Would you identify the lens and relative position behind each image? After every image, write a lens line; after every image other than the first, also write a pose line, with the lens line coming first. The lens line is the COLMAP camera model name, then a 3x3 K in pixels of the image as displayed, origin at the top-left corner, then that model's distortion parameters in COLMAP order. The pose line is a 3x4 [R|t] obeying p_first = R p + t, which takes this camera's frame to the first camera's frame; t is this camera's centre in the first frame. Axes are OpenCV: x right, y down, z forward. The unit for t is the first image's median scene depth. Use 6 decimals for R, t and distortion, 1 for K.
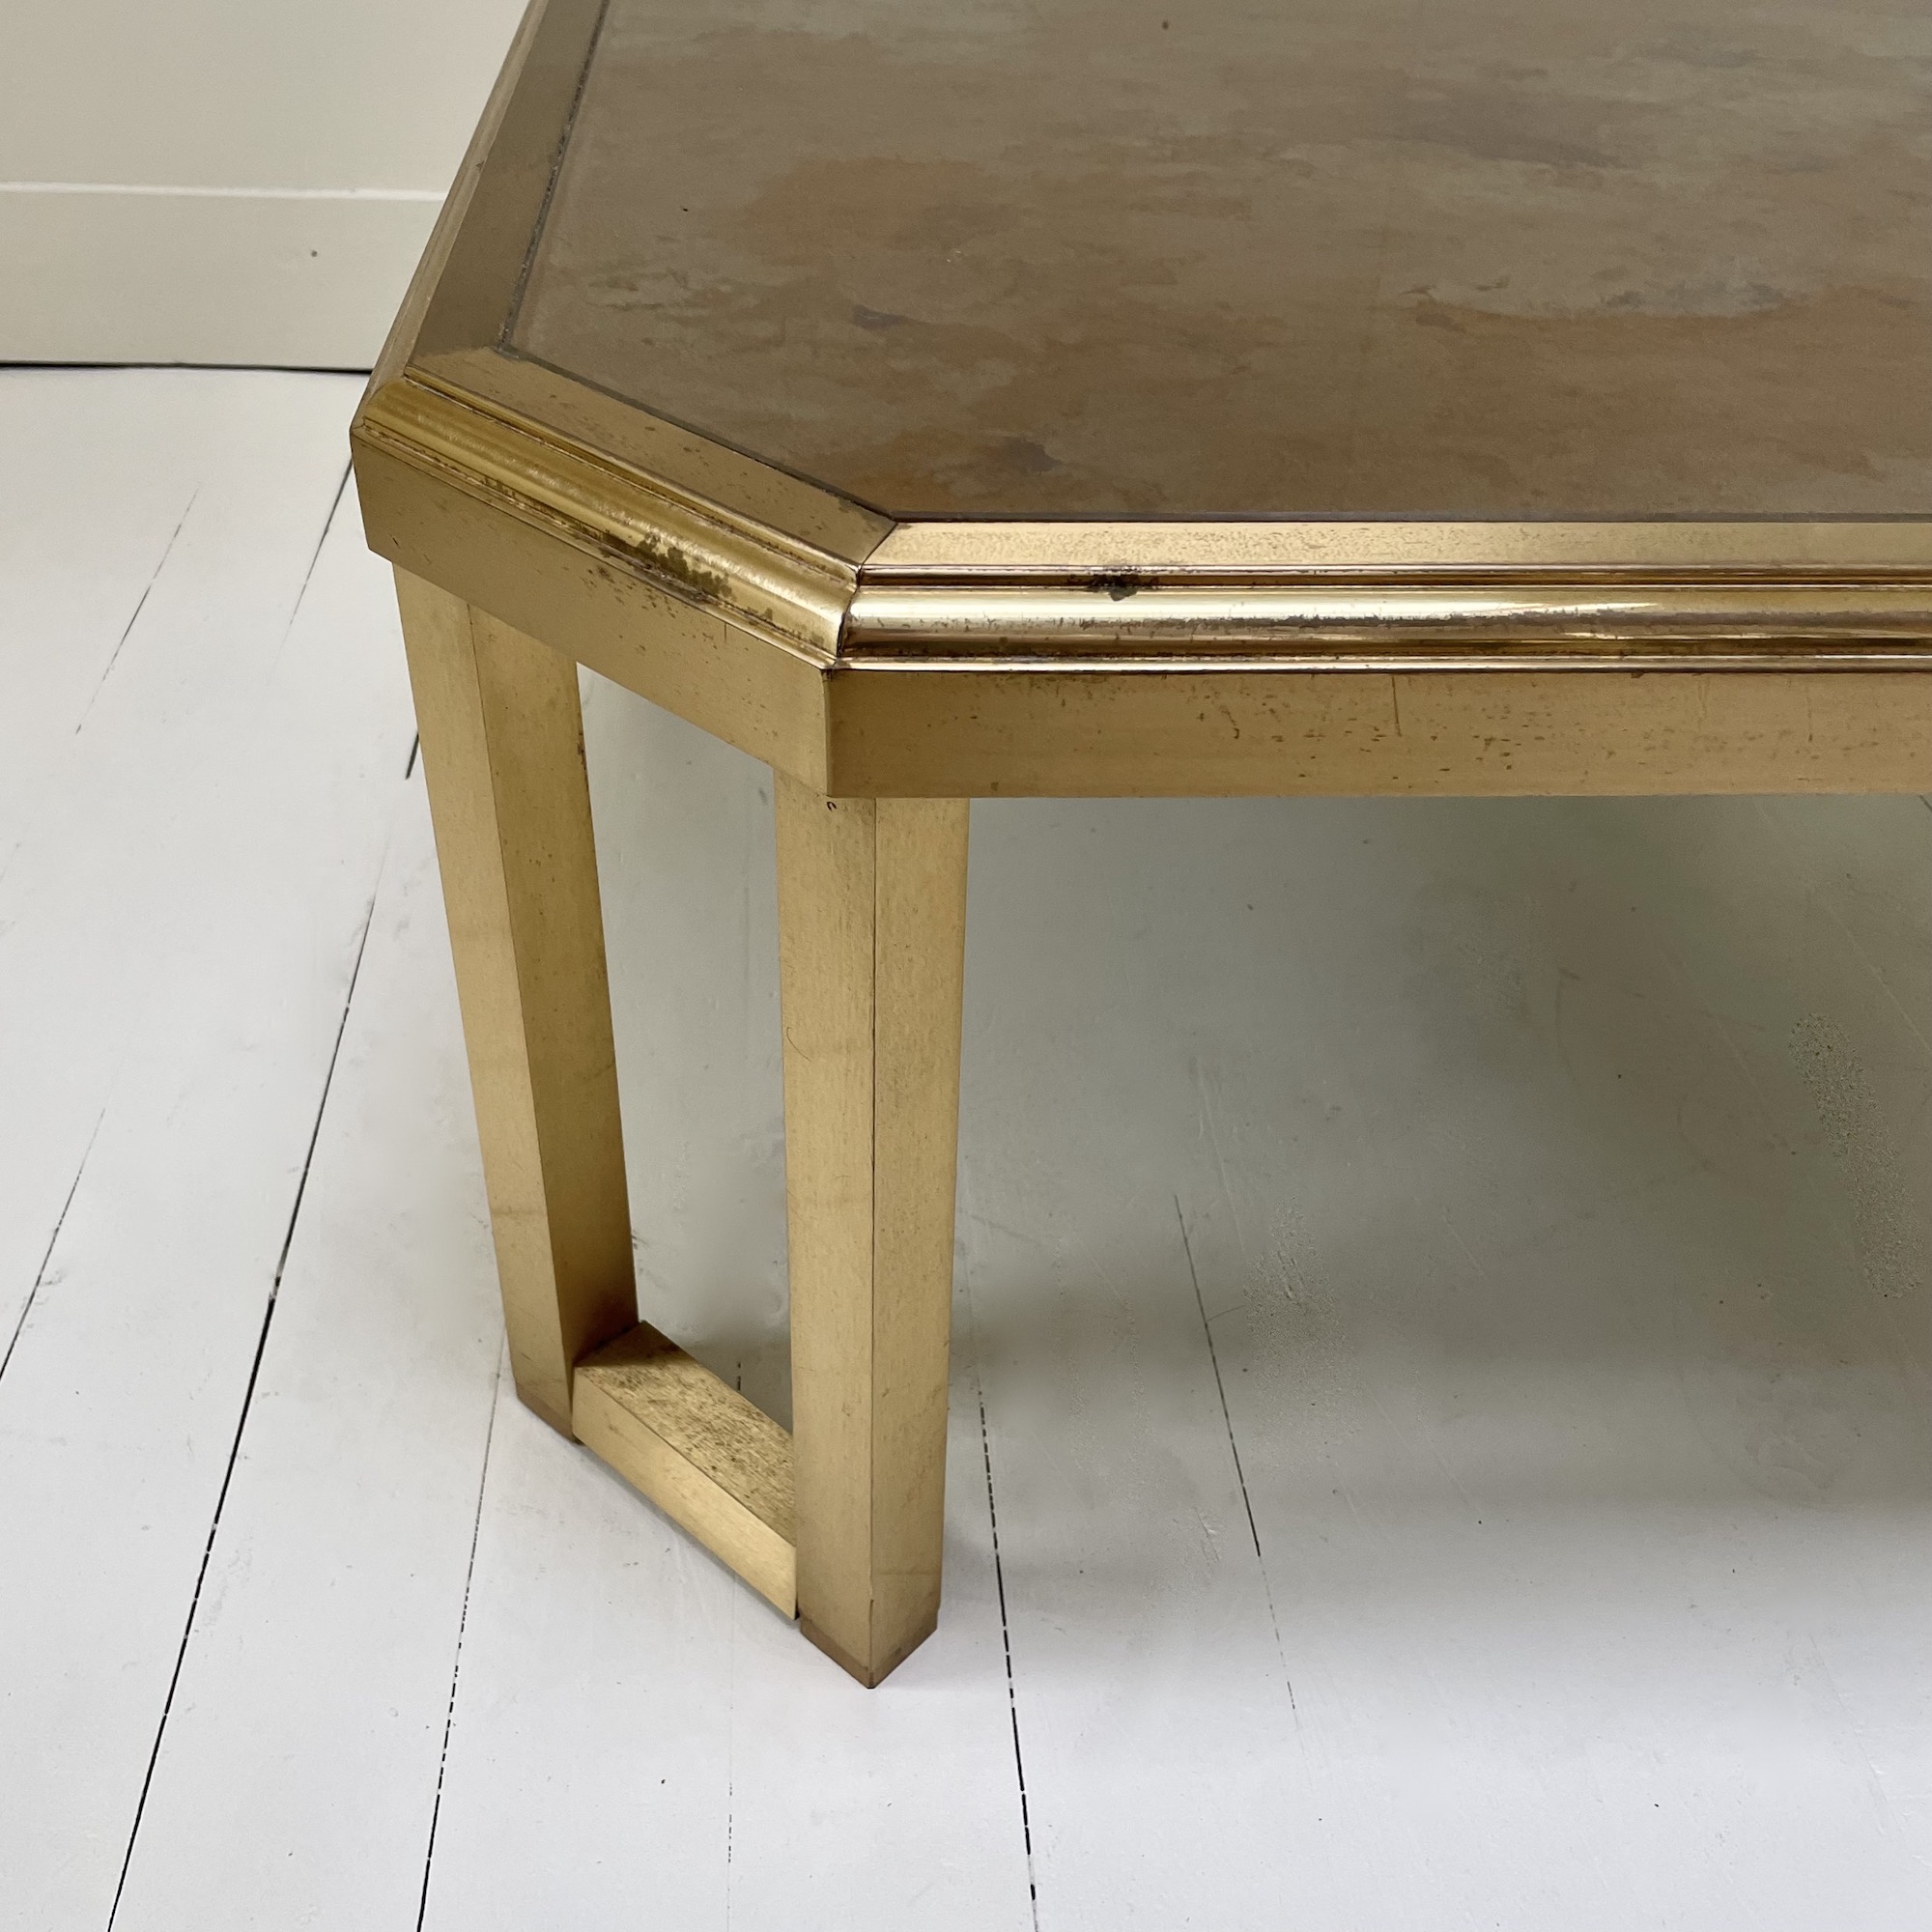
lens RADIAL K [[2114.4, 0, 913.8], [0, 2114.4, 962.1], [0, 0, 1]] dist [0.097515, -0.147559]
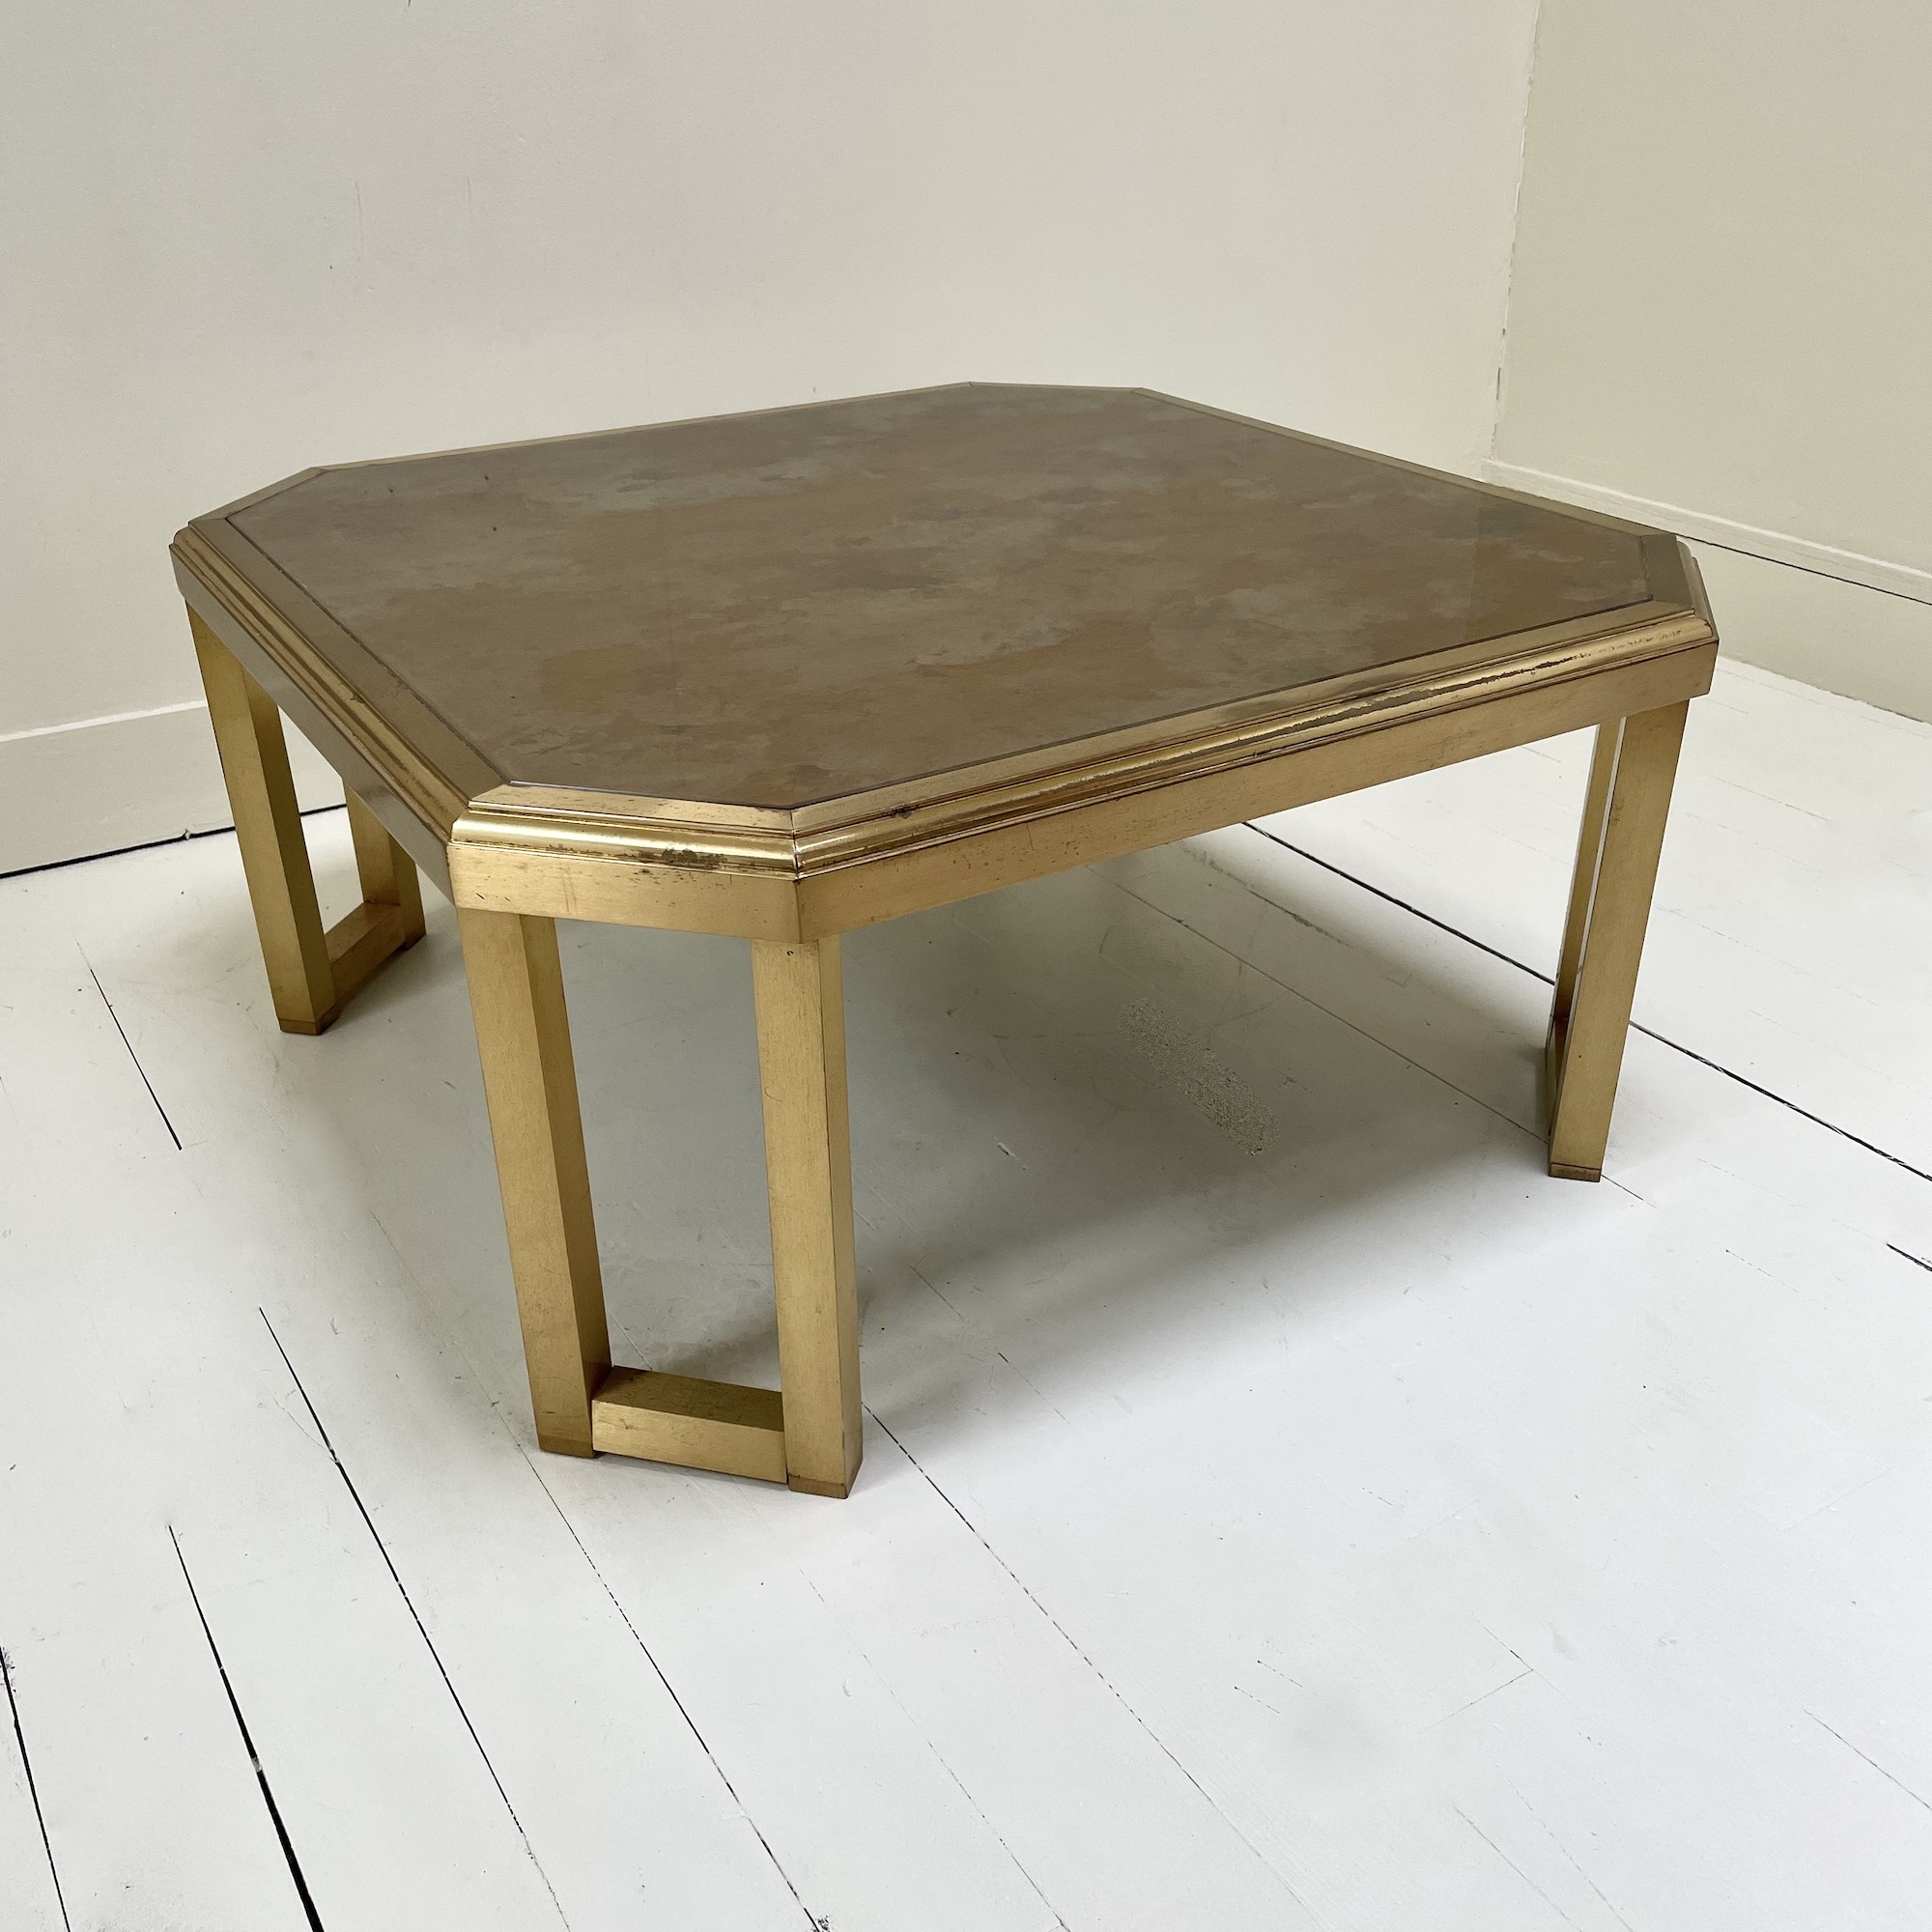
lens RADIAL K [[1944.1, 0, 966.0], [0, 1944.1, 966.0], [0, 0, 1]] dist [0.091660, -0.017503]
pose [[0.873572, -0.257765, 0.412830, -0.536606], [0.317987, 0.944439, -0.083184, 0.117403], [-0.368451, 0.203942, 0.907002, -0.594392]]
